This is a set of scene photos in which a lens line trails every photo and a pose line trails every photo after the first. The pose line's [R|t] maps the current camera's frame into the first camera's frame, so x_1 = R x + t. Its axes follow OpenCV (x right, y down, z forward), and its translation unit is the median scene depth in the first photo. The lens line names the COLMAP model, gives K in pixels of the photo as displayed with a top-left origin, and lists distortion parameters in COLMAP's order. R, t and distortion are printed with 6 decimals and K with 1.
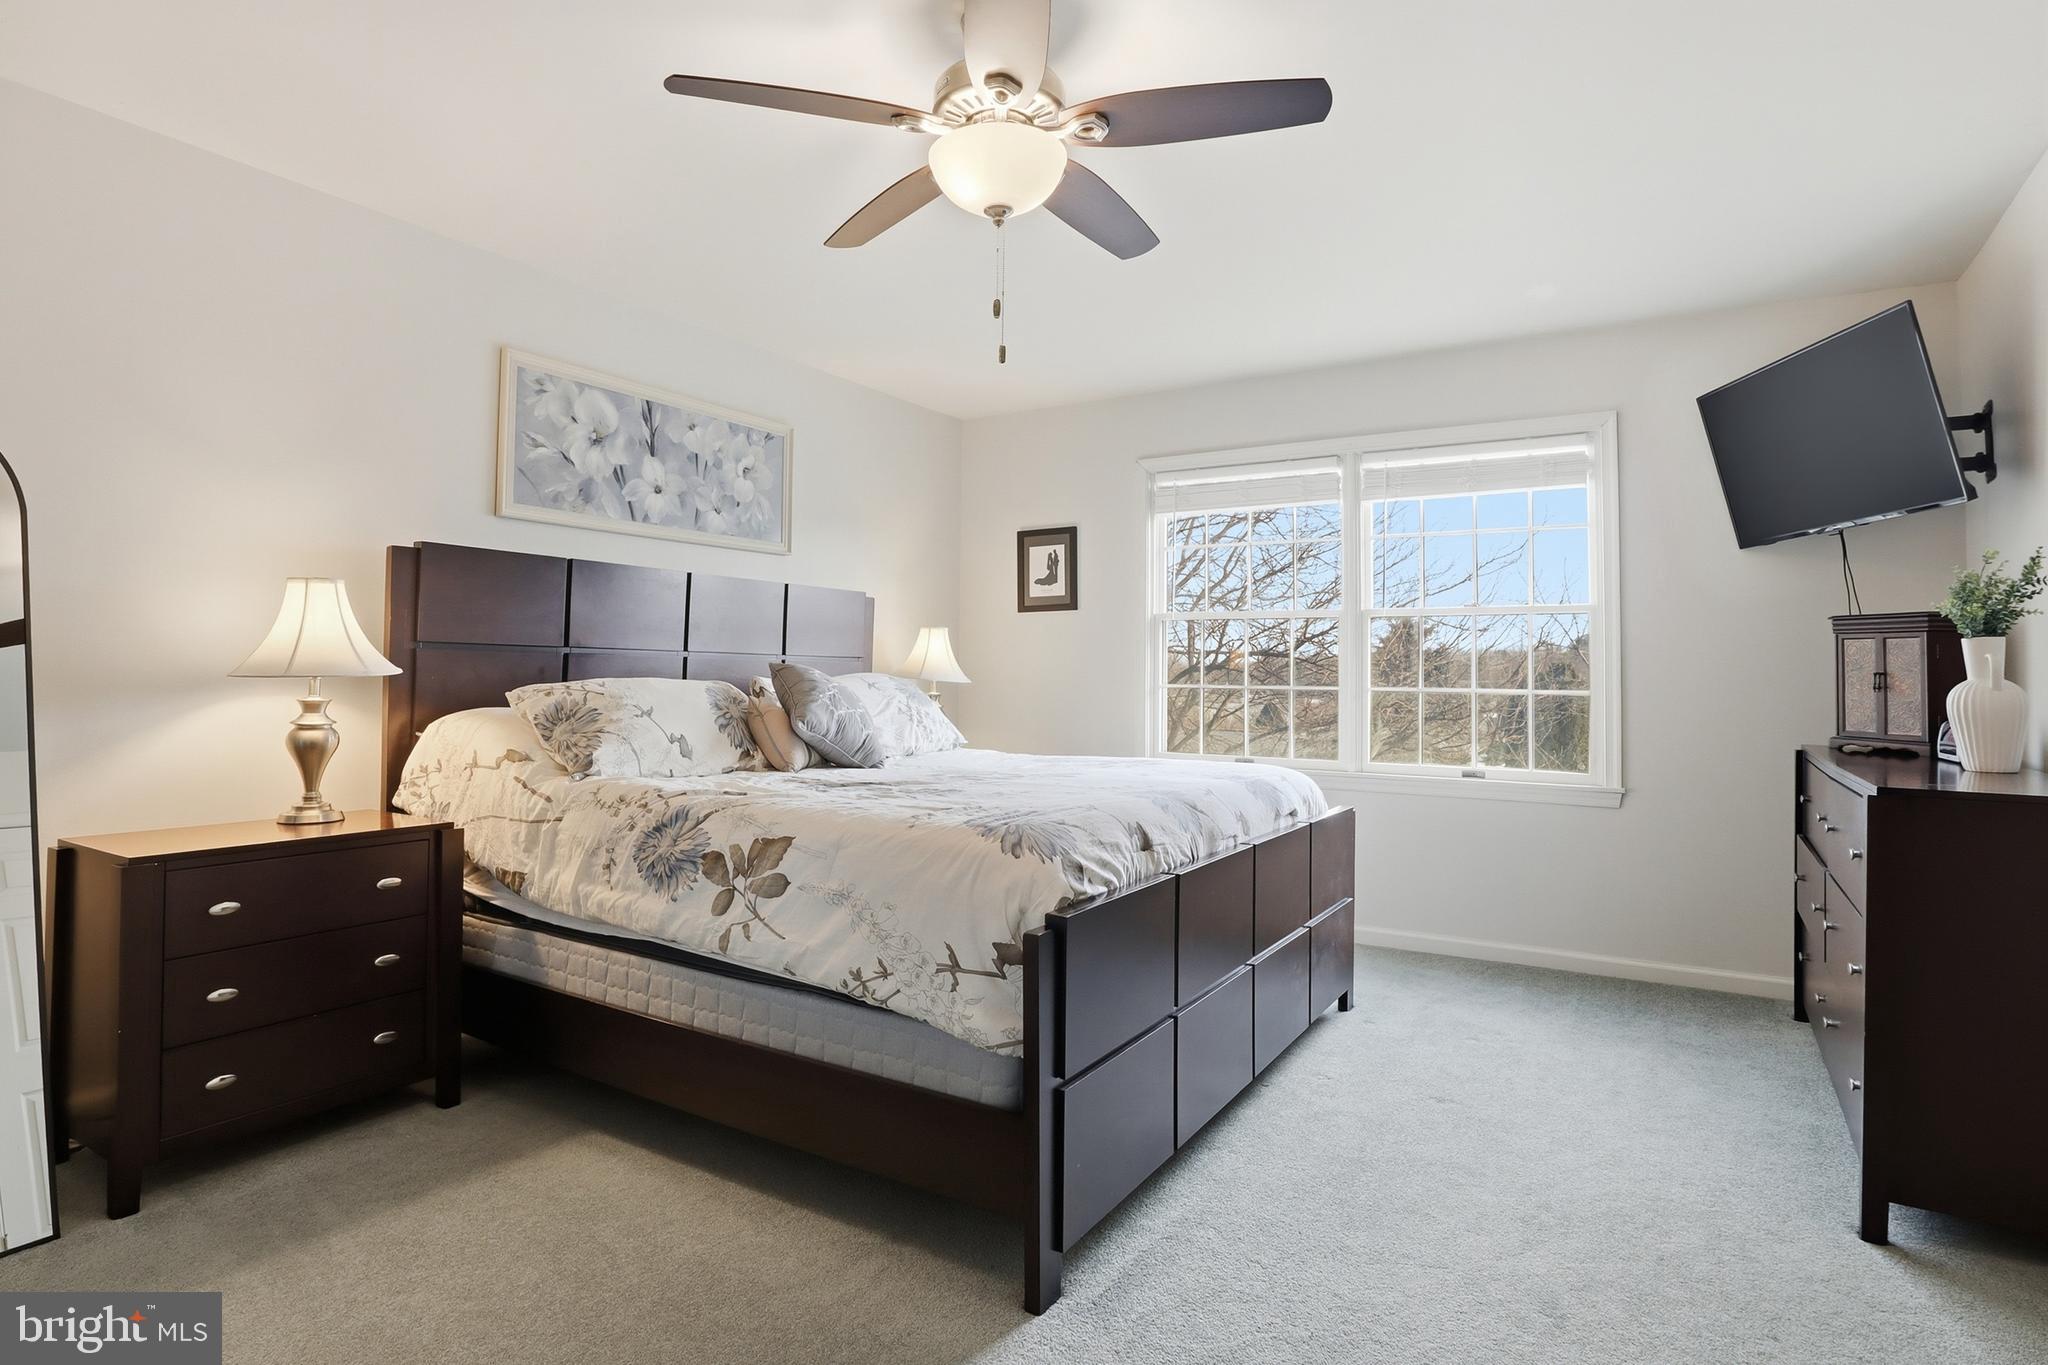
lens RADIAL K [[1074.3, 0, 977.9], [0, 1074.3, 647.1], [0, 0, 1]] dist [-0.040316, 0.037201]
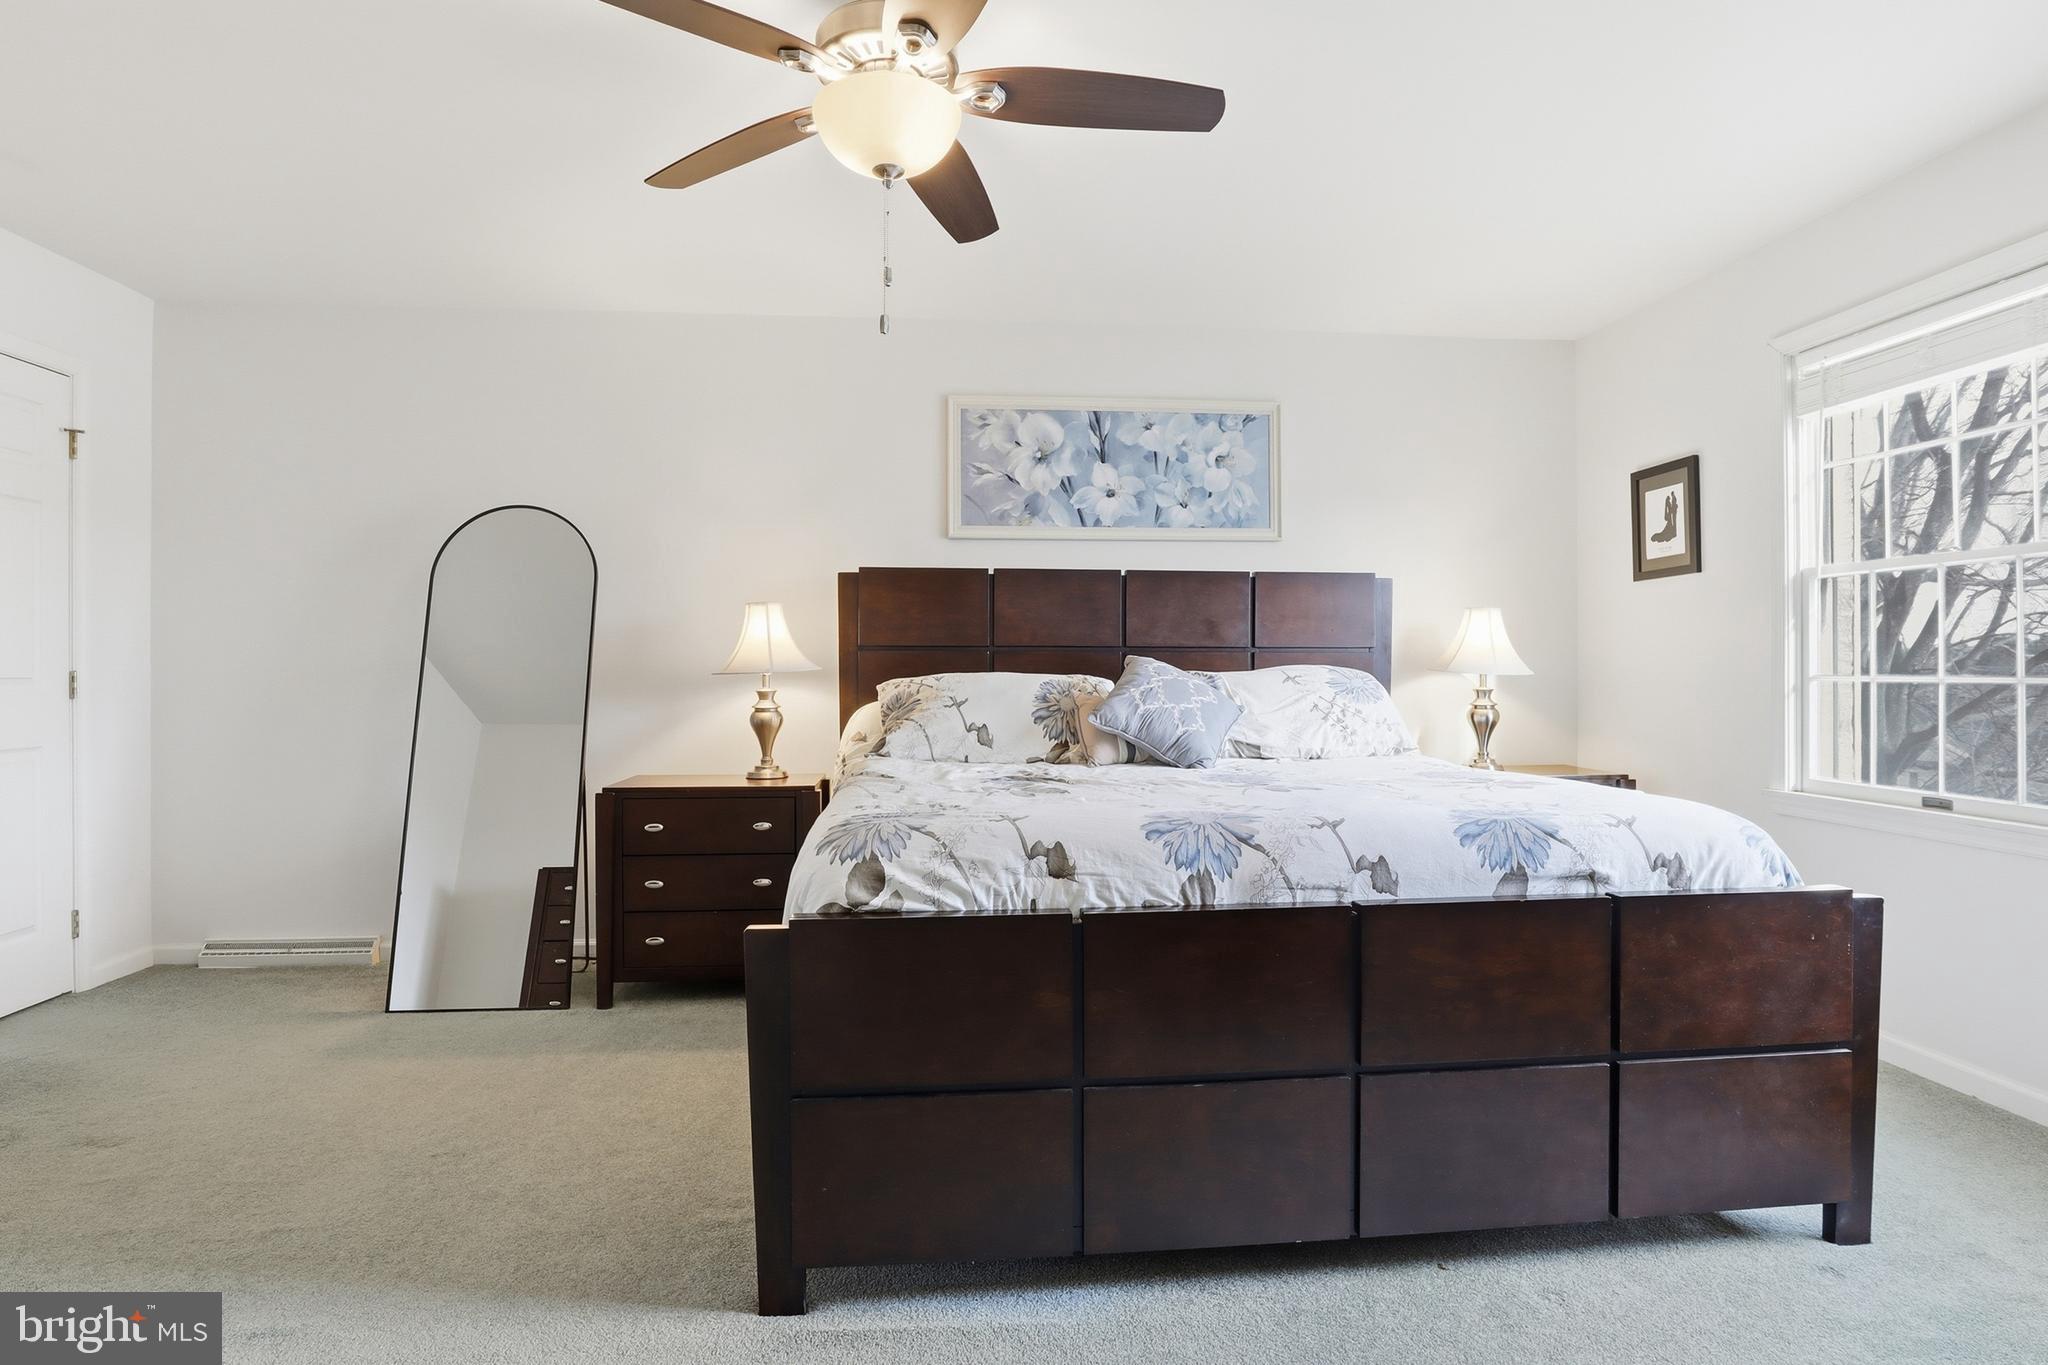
lens RADIAL K [[1056.8, 0, 1035.2], [0, 1056.8, 672.9], [0, 0, 1]] dist [-0.025983, 0.001342]
pose [[0.622660, -0.008149, -0.782450, 0.481041], [0.028407, 0.999522, 0.012195, 0.014560], [0.781976, -0.029821, 0.622594, 0.301625]]
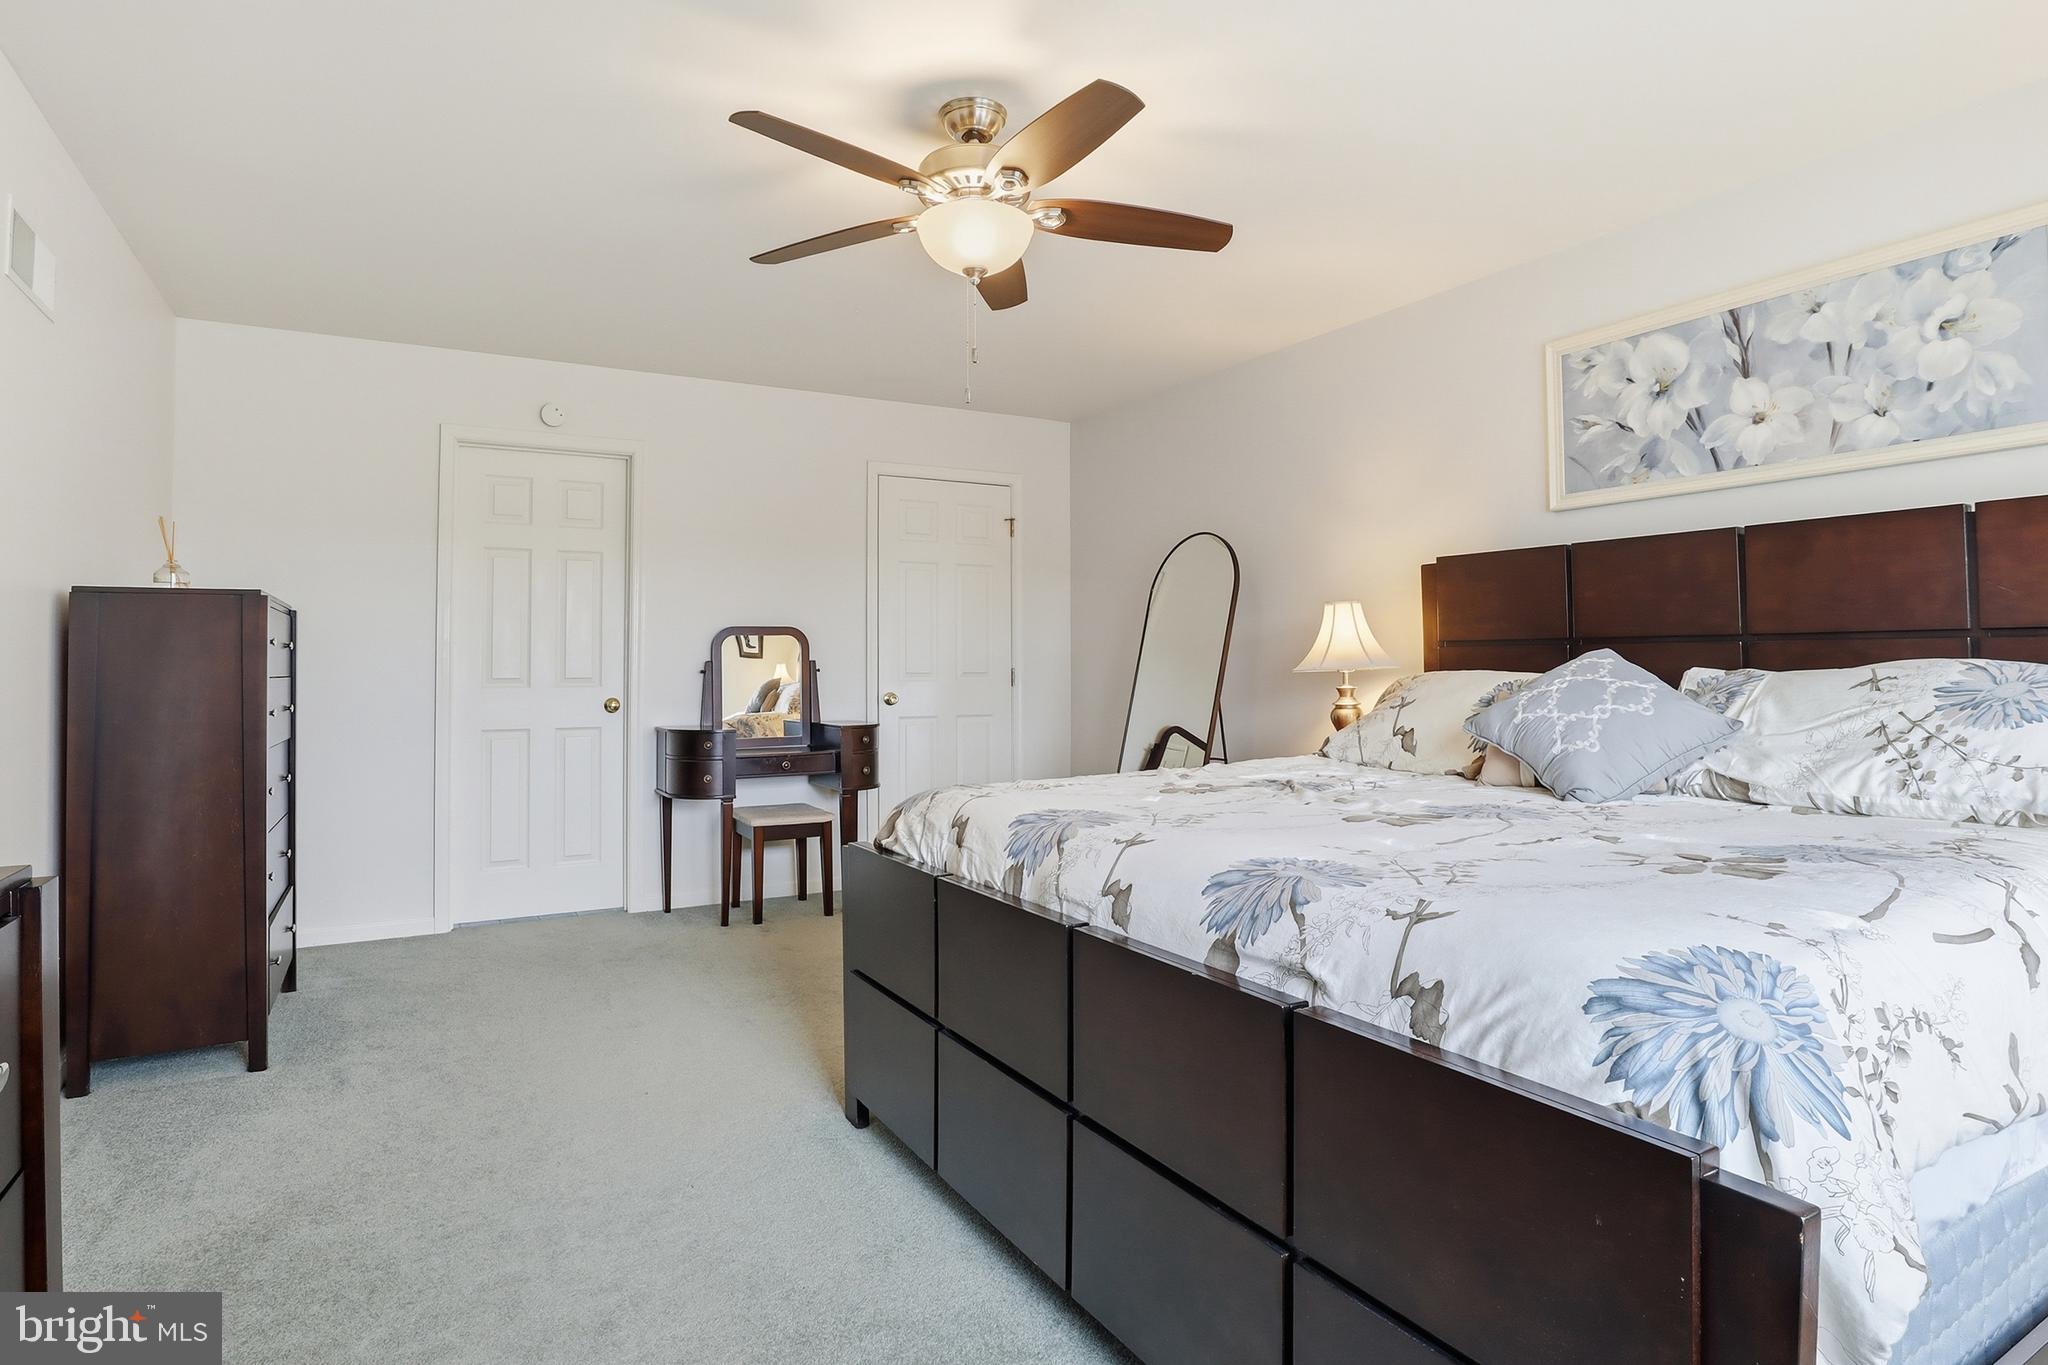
lens RADIAL K [[1071.3, 0, 1027.6], [0, 1071.3, 650.7], [0, 0, 1]] dist [-0.014133, 0.001227]
pose [[-0.435628, -0.023442, -0.899822, 0.605444], [0.022006, 0.999085, -0.036681, 0.031289], [0.899858, -0.035781, -0.434713, 0.888431]]
